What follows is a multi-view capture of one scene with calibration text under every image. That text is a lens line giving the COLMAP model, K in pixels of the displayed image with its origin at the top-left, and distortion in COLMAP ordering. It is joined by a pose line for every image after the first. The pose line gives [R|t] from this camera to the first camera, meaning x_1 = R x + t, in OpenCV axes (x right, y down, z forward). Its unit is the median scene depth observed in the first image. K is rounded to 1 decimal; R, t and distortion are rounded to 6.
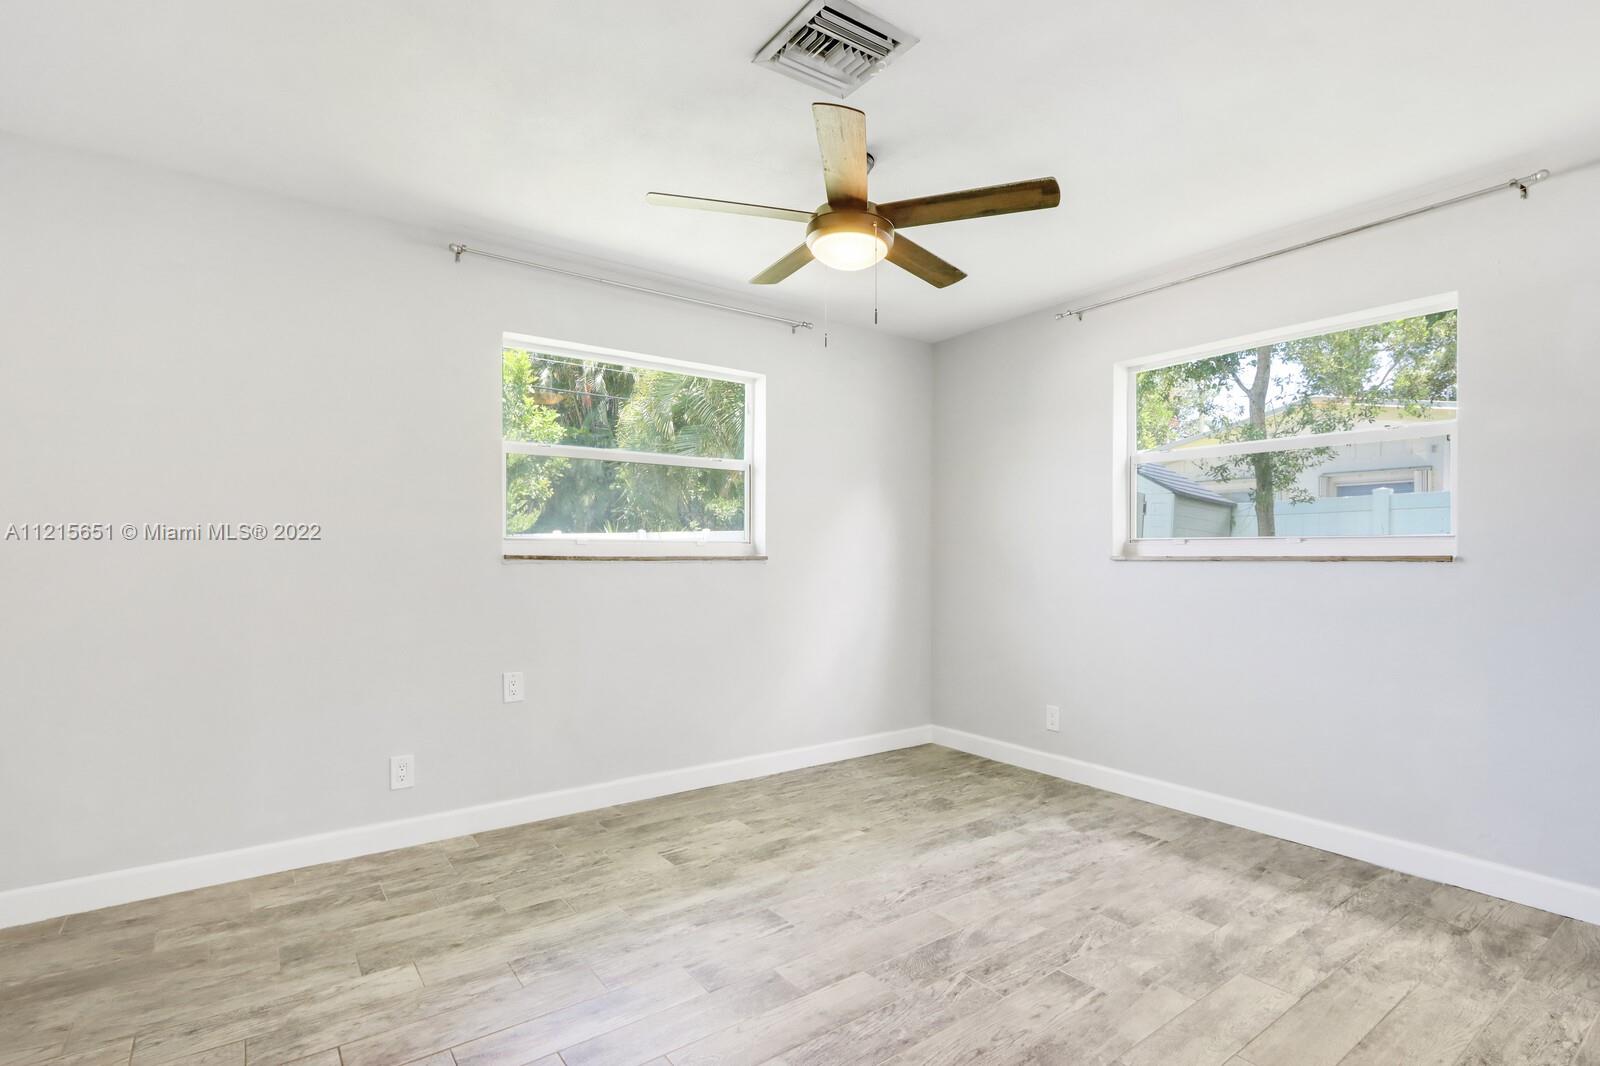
lens RADIAL K [[759.1, 0, 794.0], [0, 759.1, 555.3], [0, 0, 1]] dist [-0.009080, 0.000653]
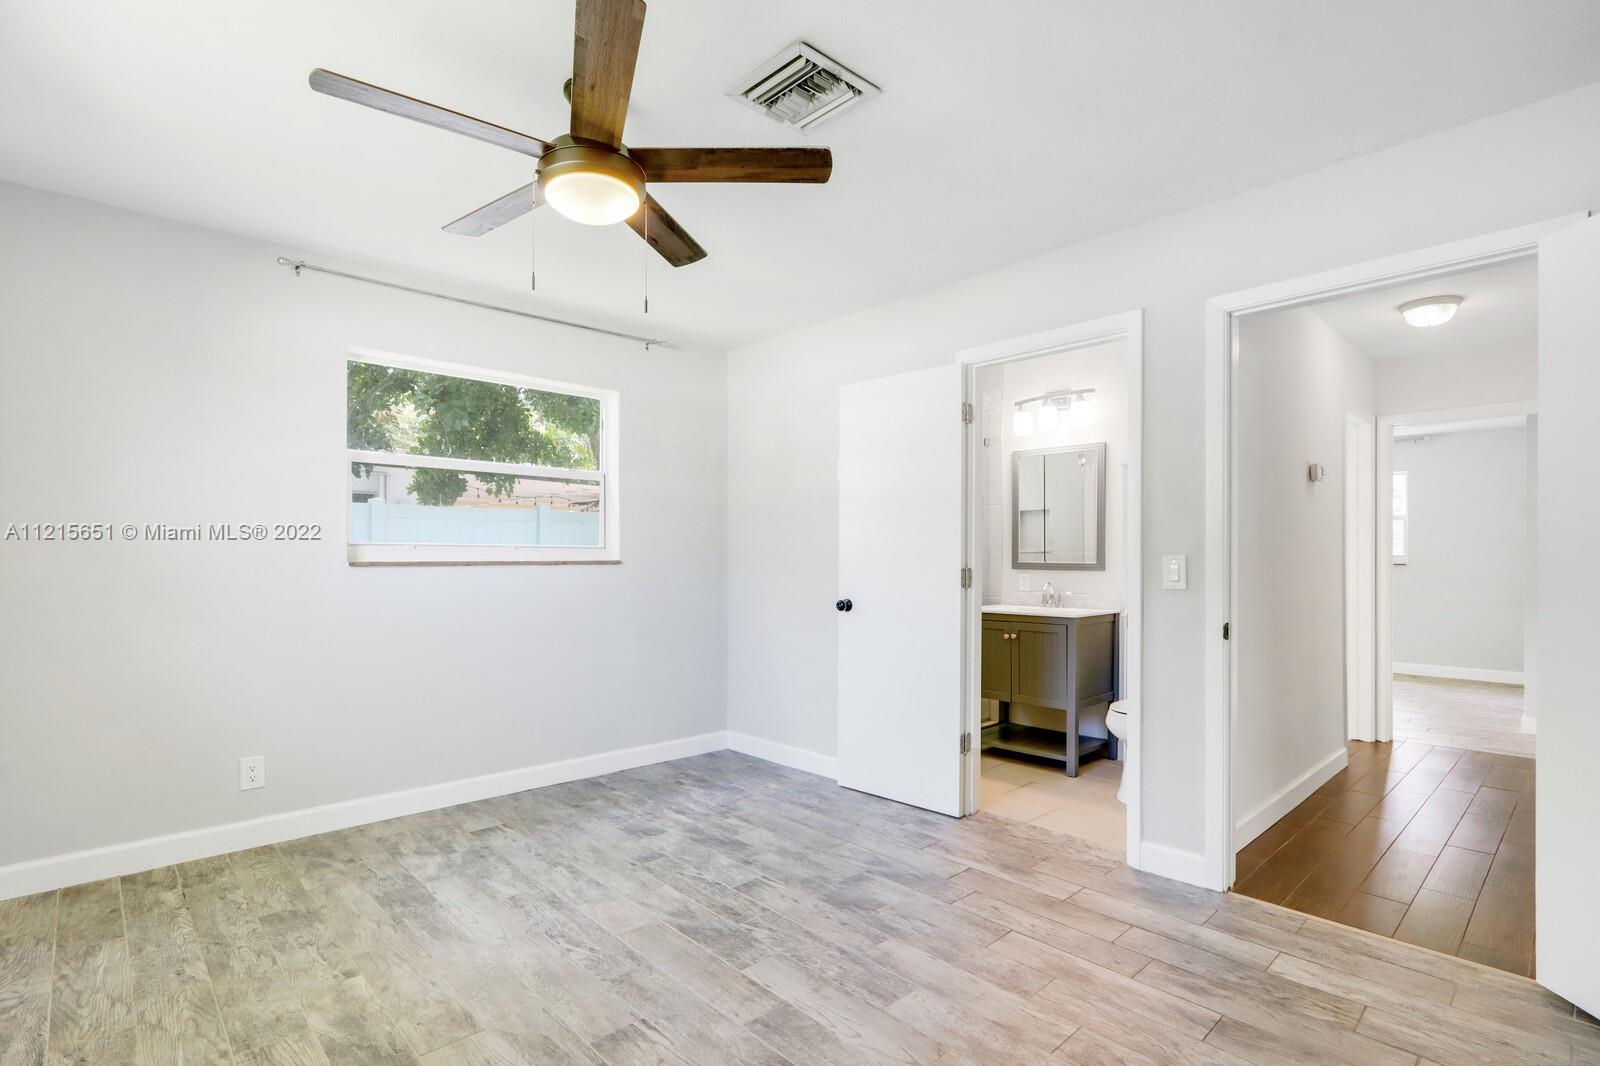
lens RADIAL K [[759.1, 0, 794.0], [0, 759.1, 555.3], [0, 0, 1]] dist [-0.009080, 0.000653]
pose [[-0.121675, 0.003178, 0.992565, -0.792892], [-0.001499, 0.999993, -0.003385, -0.005782], [-0.992569, -0.001900, -0.121670, 0.897275]]
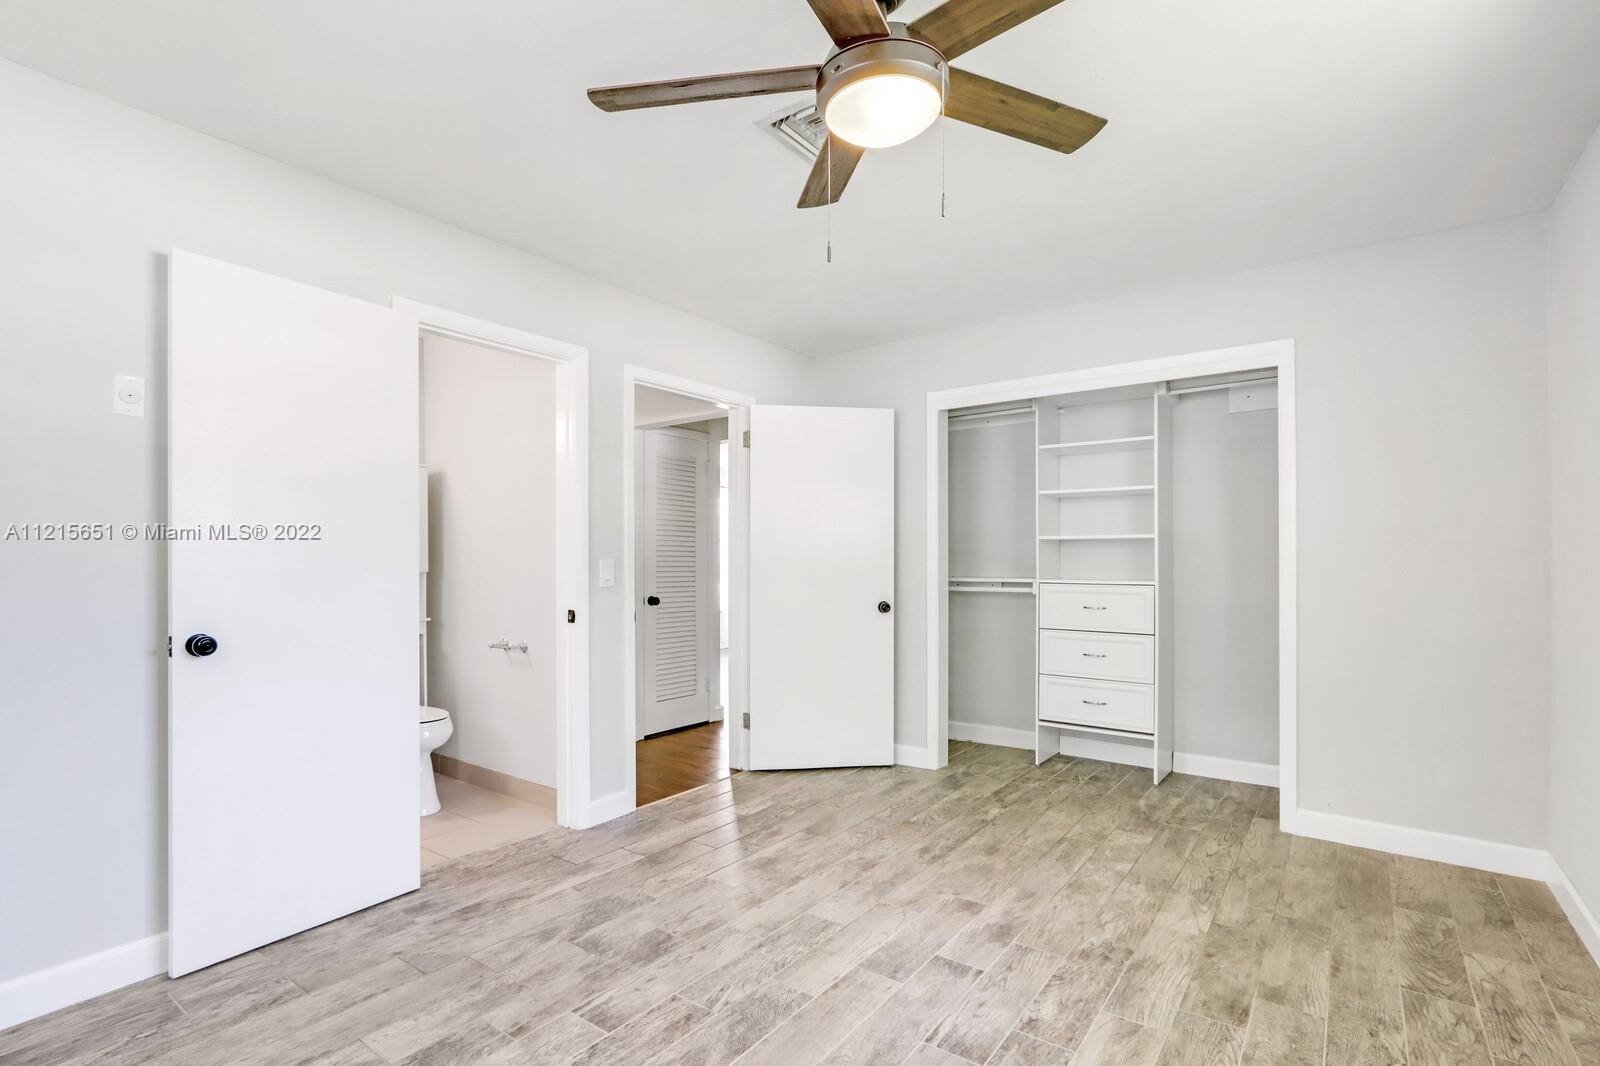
lens RADIAL K [[759.1, 0, 794.0], [0, 759.1, 555.3], [0, 0, 1]] dist [-0.009080, 0.000653]
pose [[-0.953533, -0.006266, -0.301225, 0.351712], [-0.003375, 0.999943, -0.010117, -0.003614], [0.301271, -0.008630, -0.953499, 1.633680]]
